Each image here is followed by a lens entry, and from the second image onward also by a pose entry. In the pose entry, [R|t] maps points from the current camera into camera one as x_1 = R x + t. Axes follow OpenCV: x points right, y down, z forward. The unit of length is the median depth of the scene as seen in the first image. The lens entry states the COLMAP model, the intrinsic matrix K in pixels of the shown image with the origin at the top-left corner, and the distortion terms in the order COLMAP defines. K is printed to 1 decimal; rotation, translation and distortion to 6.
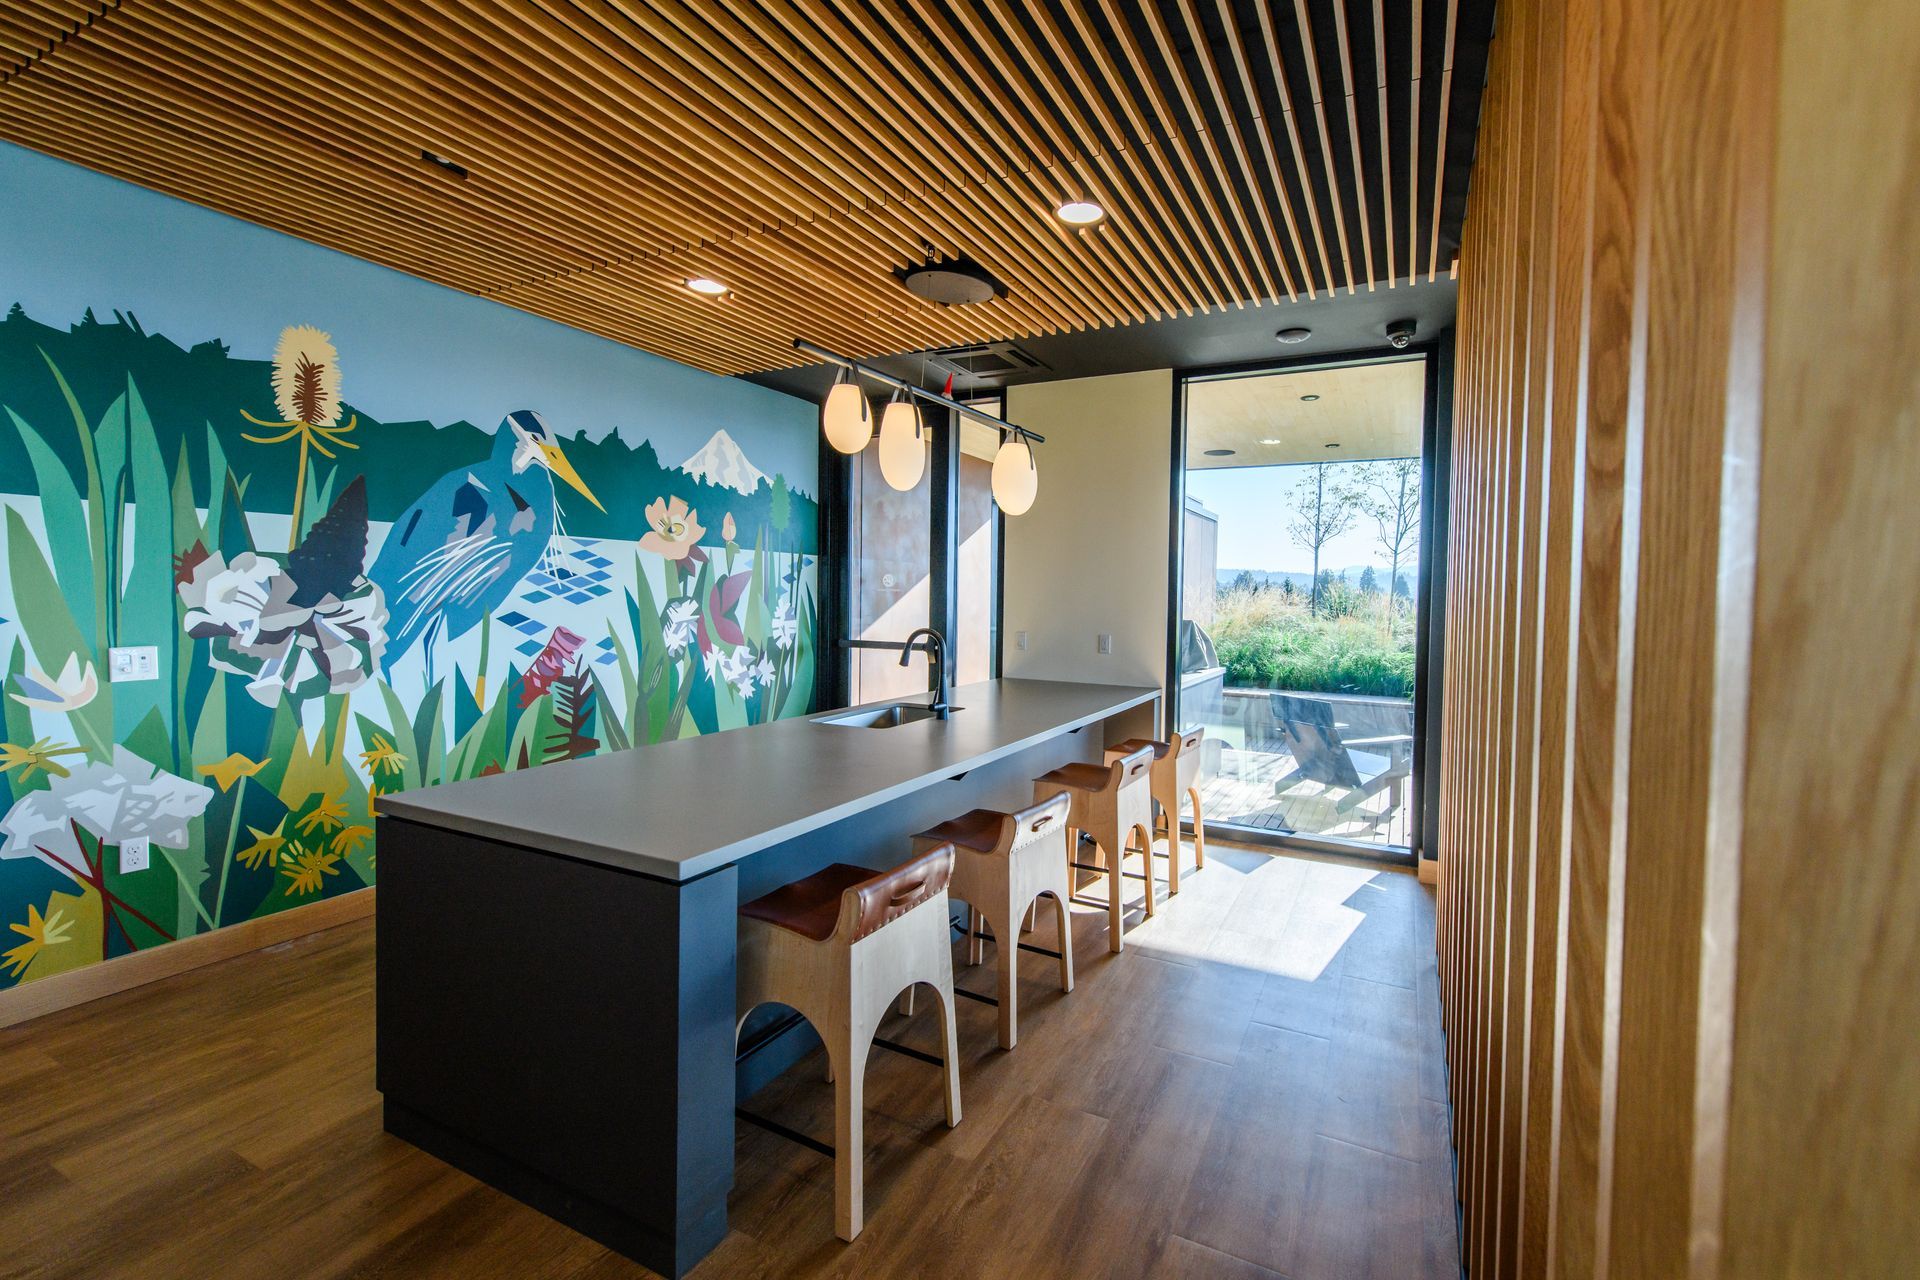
lens RADIAL K [[809.4, 0, 1034.0], [0, 809.4, 614.9], [0, 0, 1]] dist [0.016830, -0.003629]
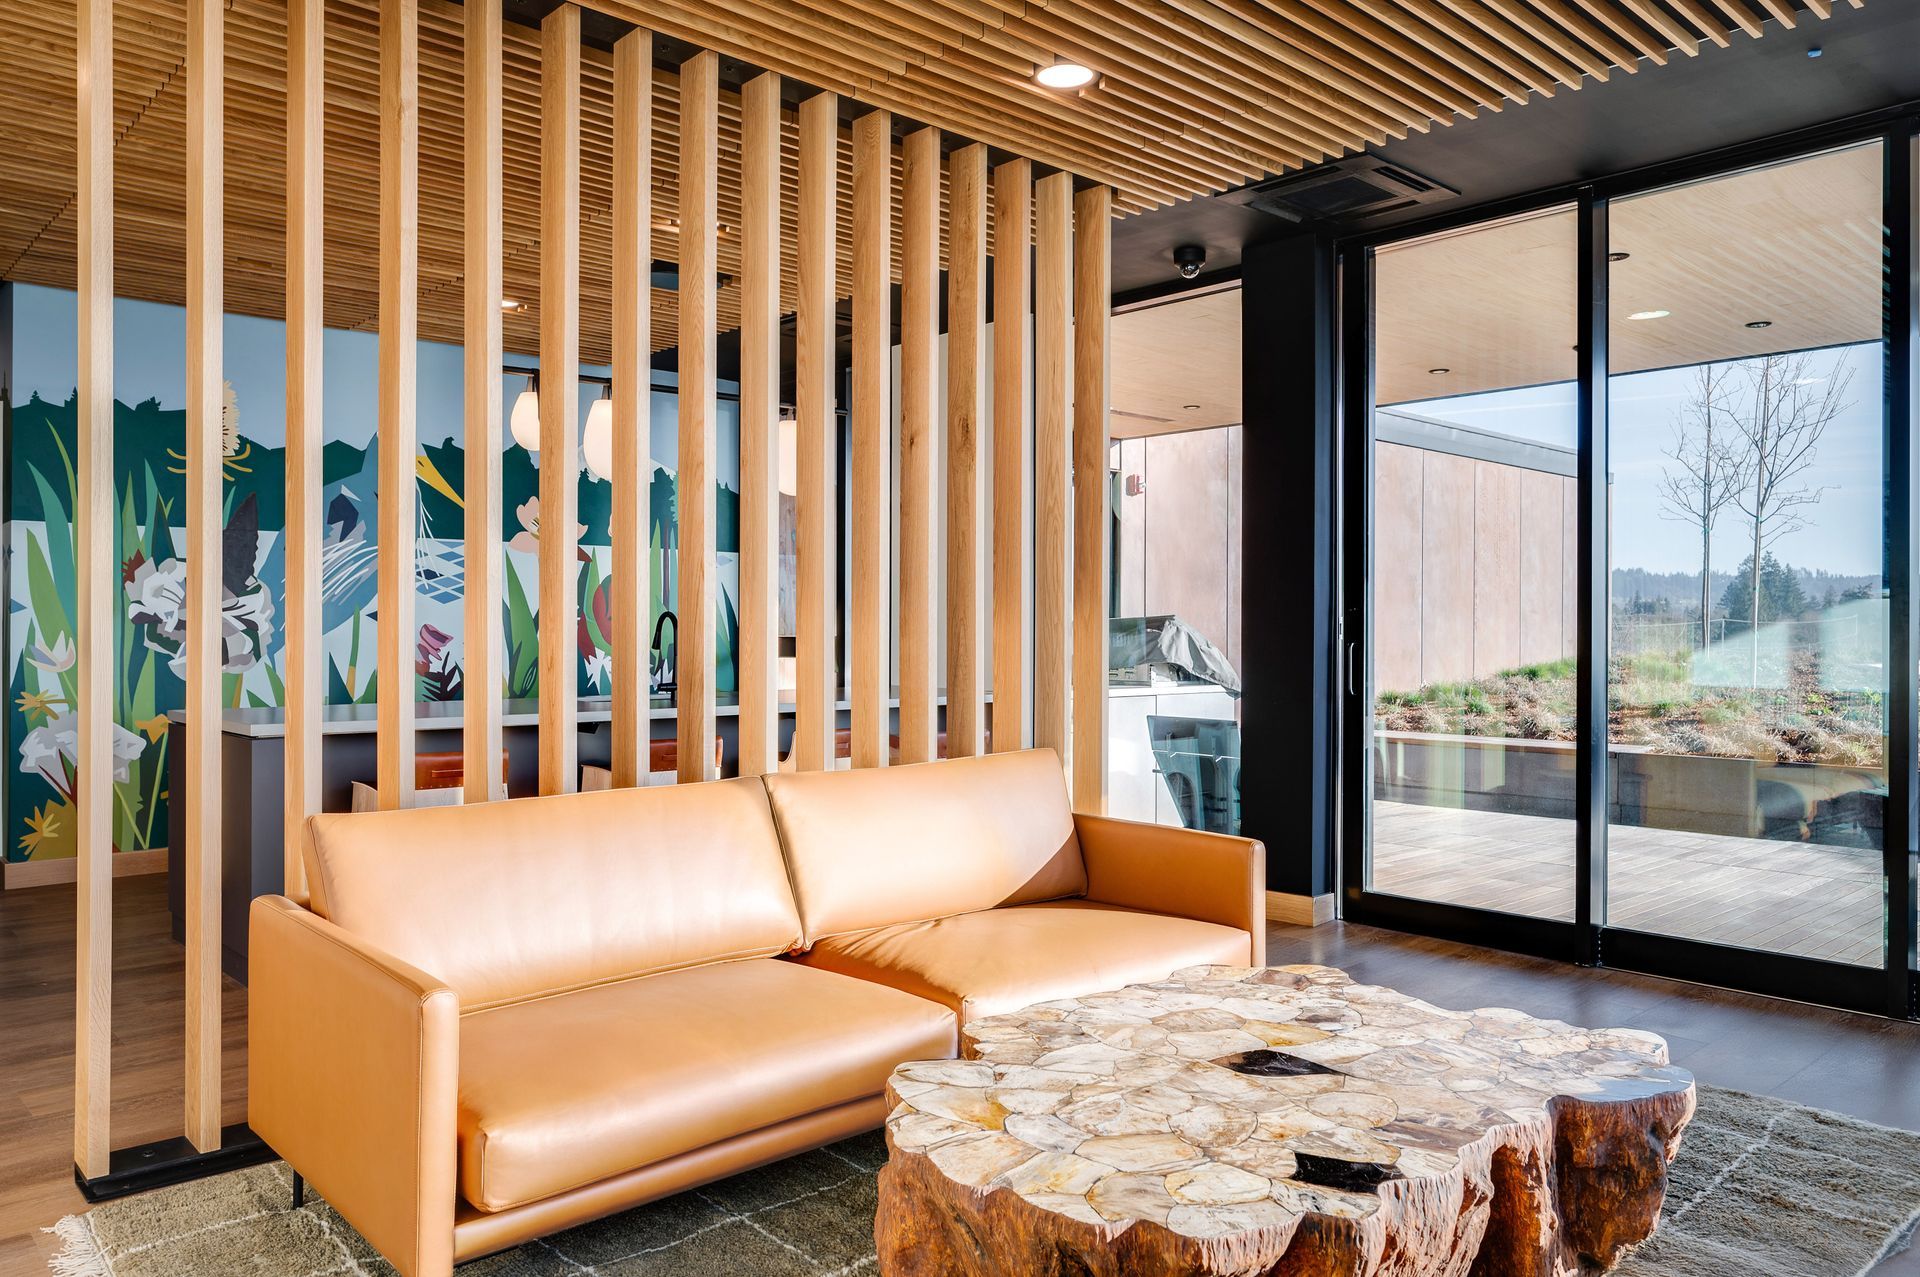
lens RADIAL K [[1330.0, 0, 979.6], [0, 1330.0, 622.0], [0, 0, 1]] dist [-0.012054, 0.009289]
pose [[0.928031, -0.012511, -0.372292, 0.827918], [0.001453, 0.999550, -0.029969, 0.072940], [0.372499, 0.027272, 0.927632, -0.379217]]
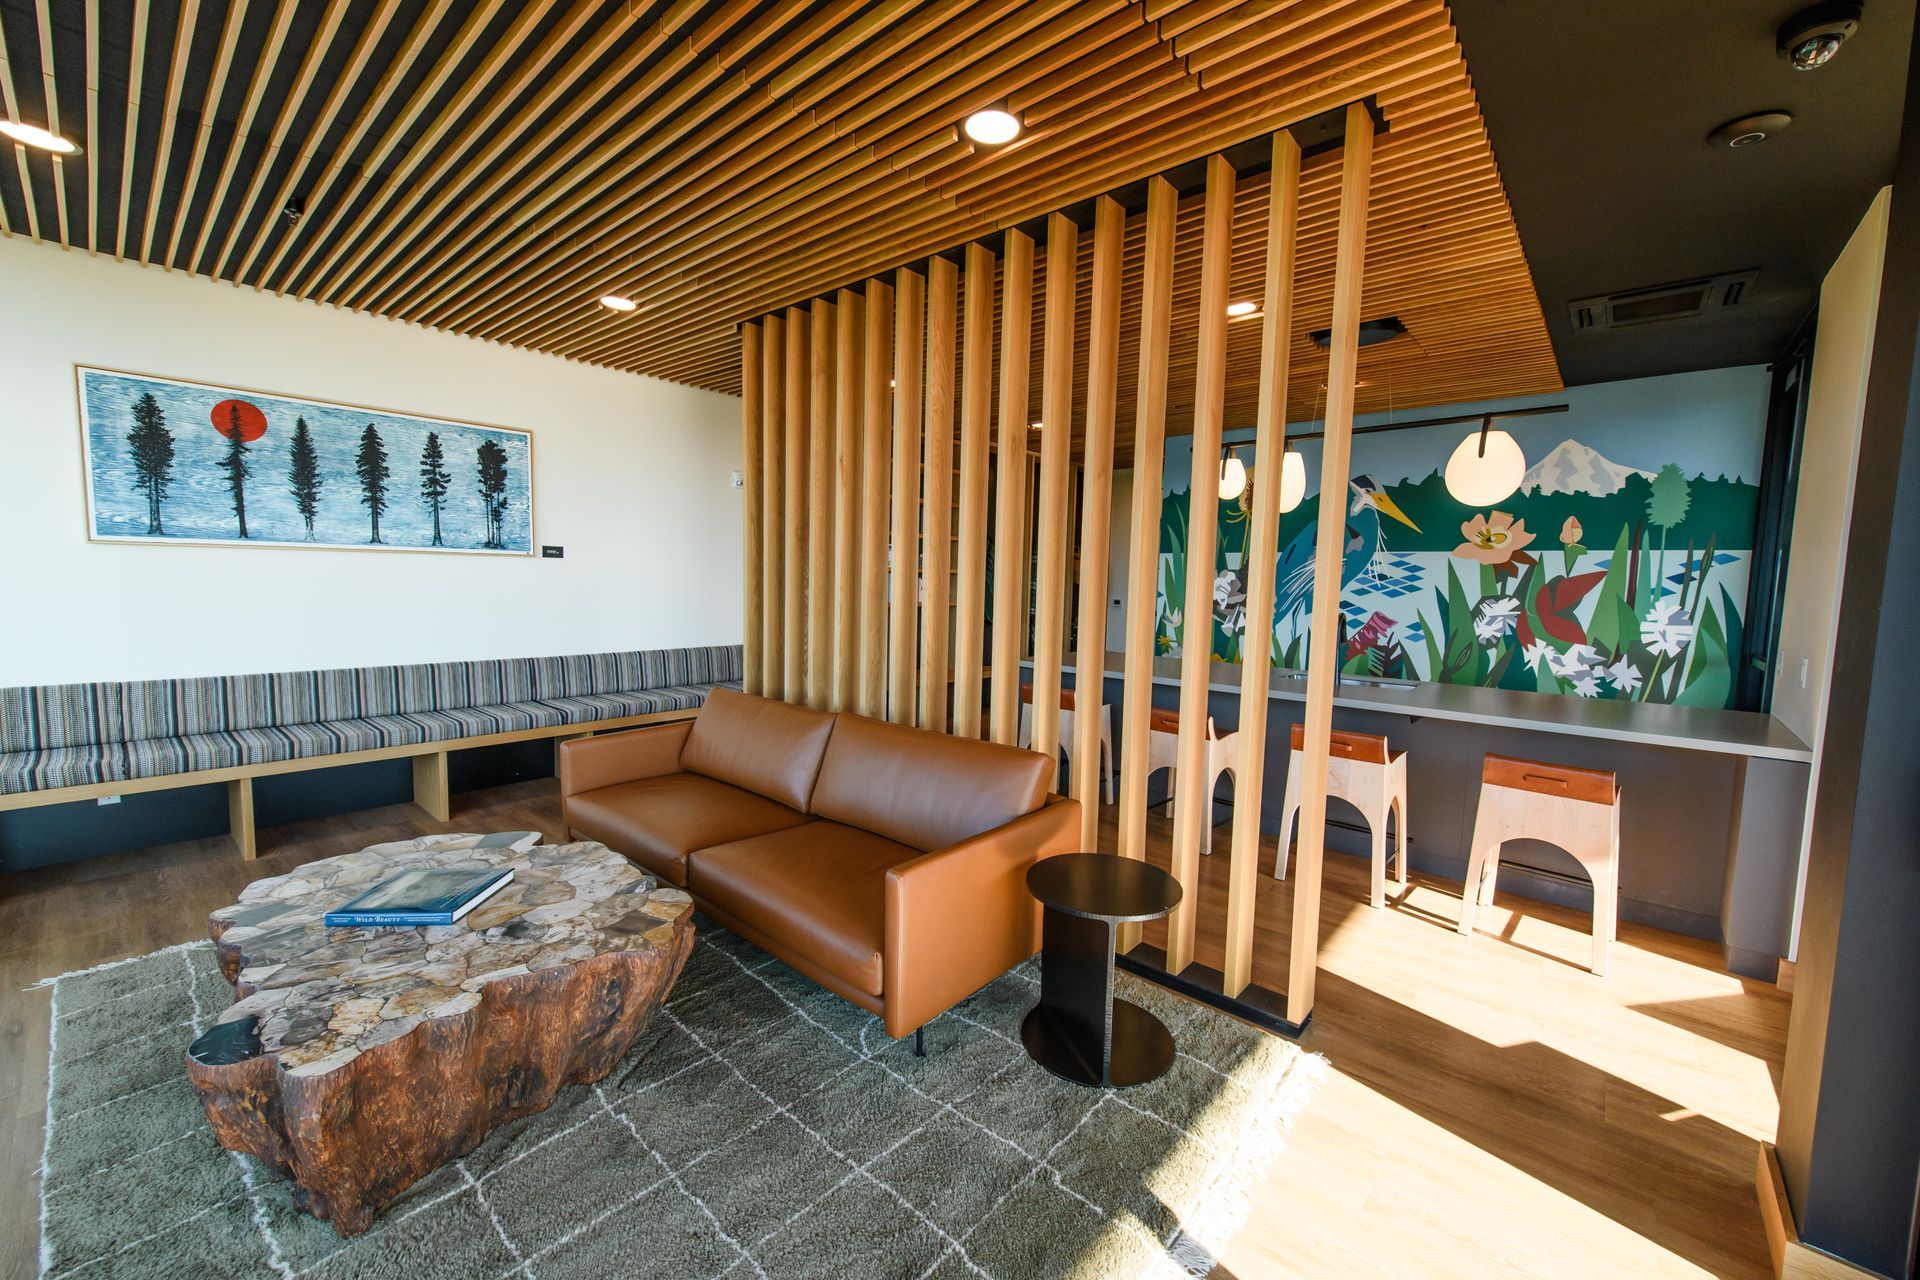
lens RADIAL K [[767.4, 0, 967.0], [0, 767.4, 639.1], [0, 0, 1]] dist [0.024511, -0.000359]
pose [[-0.274053, 0.062407, -0.959688, 1.165405], [-0.047925, 0.995766, 0.078439, -0.012996], [0.960520, 0.067490, -0.269902, 0.746132]]
